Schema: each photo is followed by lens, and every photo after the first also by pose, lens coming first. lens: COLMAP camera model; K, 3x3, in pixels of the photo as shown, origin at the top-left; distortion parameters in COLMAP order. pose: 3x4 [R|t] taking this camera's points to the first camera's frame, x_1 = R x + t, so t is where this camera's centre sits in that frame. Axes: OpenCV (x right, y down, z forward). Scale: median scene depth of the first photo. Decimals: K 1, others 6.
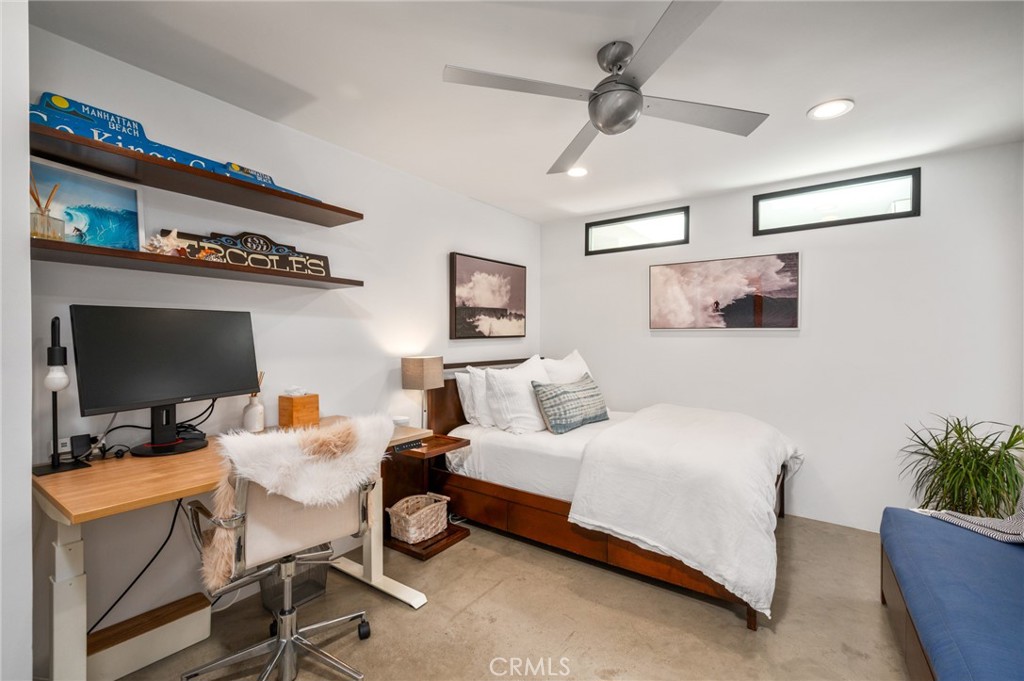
lens RADIAL K [[444.5, 0, 510.9], [0, 444.5, 335.0], [0, 0, 1]] dist [-0.000887, -0.000183]
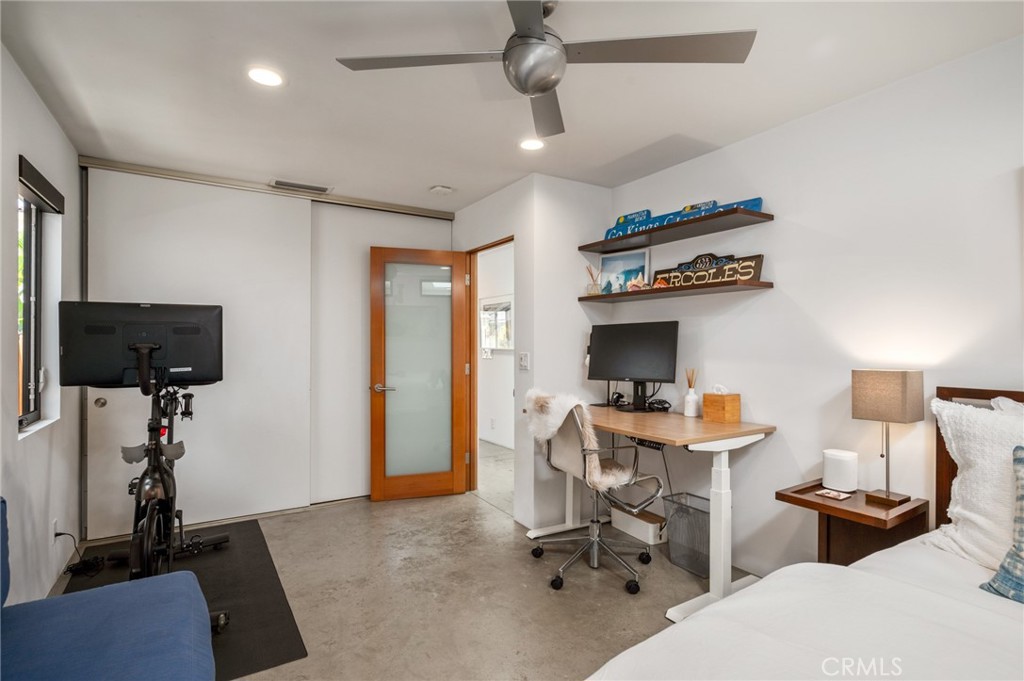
lens RADIAL K [[499.4, 0, 510.9], [0, 499.4, 343.6], [0, 0, 1]] dist [0.001726, 0.000012]
pose [[-0.399803, 0.010277, -0.916543, 0.285463], [0.015615, 0.999868, 0.004400, 0.000491], [0.916468, -0.012552, -0.399911, 0.340017]]
